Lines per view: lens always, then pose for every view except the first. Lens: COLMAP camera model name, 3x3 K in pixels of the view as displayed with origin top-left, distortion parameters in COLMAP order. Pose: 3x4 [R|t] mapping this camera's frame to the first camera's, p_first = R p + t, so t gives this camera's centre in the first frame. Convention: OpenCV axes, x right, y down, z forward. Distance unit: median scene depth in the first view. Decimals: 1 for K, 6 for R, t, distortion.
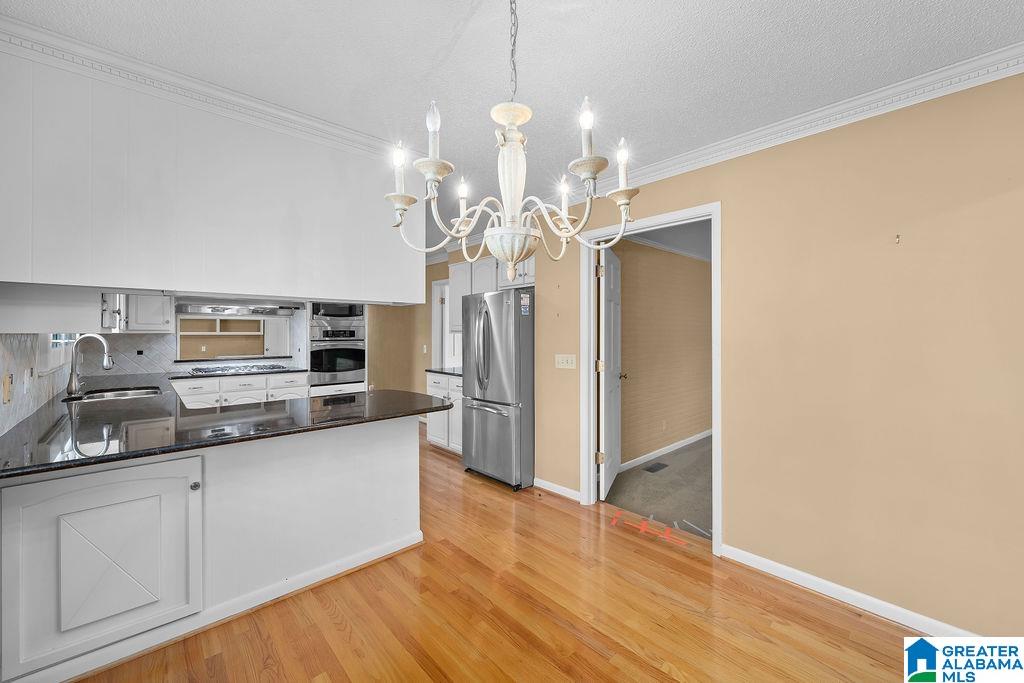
lens RADIAL K [[410.4, 0, 508.3], [0, 410.4, 335.9], [0, 0, 1]] dist [-0.001147, -0.000147]
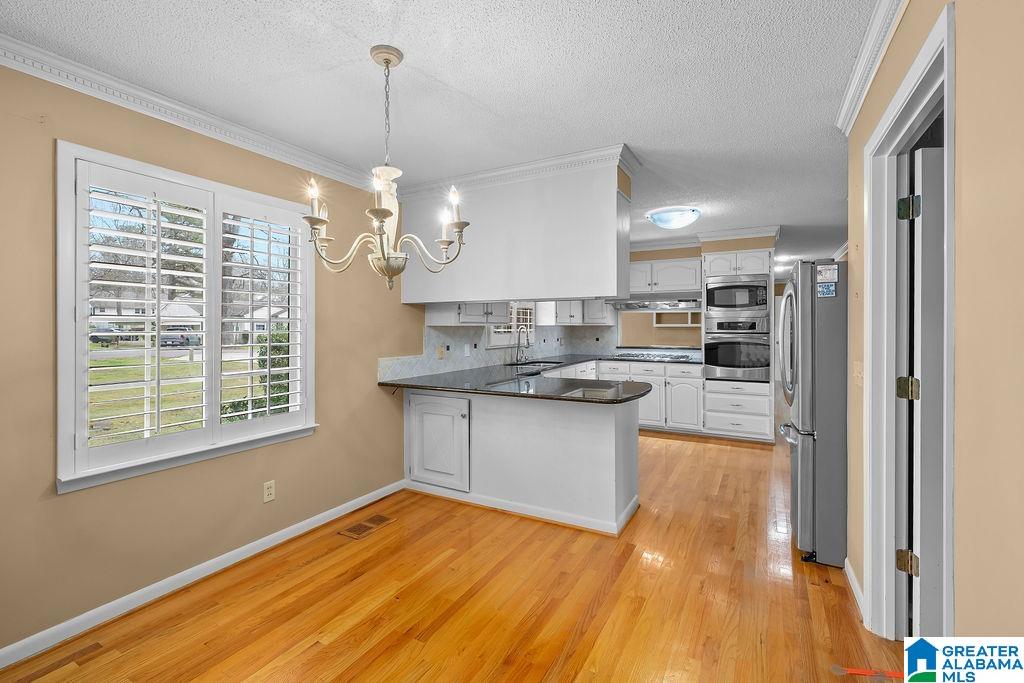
lens RADIAL K [[453.0, 0, 515.0], [0, 453.0, 328.5], [0, 0, 1]] dist [0.001430, -0.000021]
pose [[0.320993, 0.006060, -0.947062, 0.411467], [-0.003457, 0.999980, 0.005227, -0.003021], [0.947075, 0.001596, 0.321008, 0.226220]]
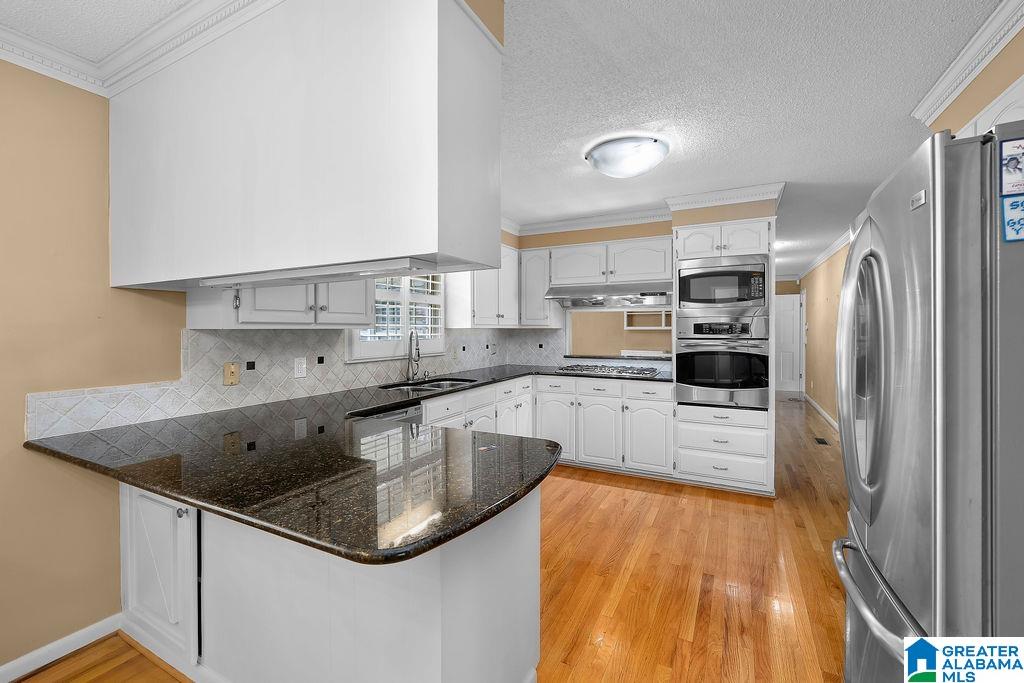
lens RADIAL K [[427.5, 0, 514.8], [0, 427.5, 334.4], [0, 0, 1]] dist [0.000754, -0.000125]
pose [[0.343639, 0.013598, -0.939003, 0.111679], [-0.003355, 0.999907, 0.013252, -0.004210], [0.939096, -0.001403, 0.343653, 0.502763]]
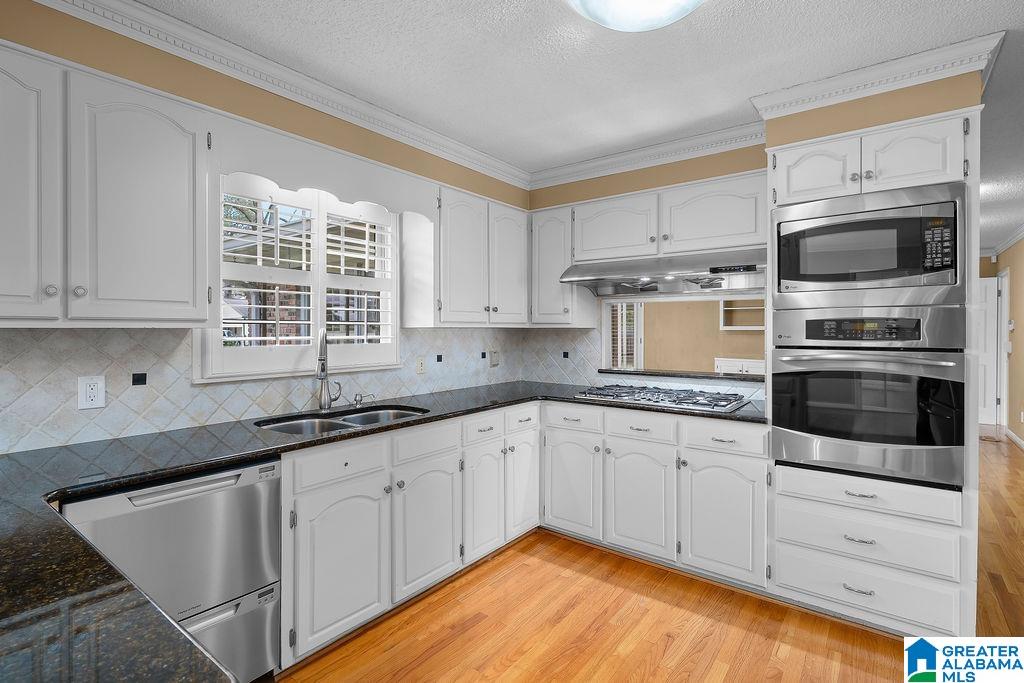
lens RADIAL K [[488.7, 0, 515.3], [0, 488.7, 334.1], [0, 0, 1]] dist [-0.003248, 0.000078]
pose [[0.174810, 0.012262, -0.984526, -0.067662], [-0.004775, 0.999921, 0.011606, -0.004495], [0.984591, 0.002672, 0.174854, 0.693548]]
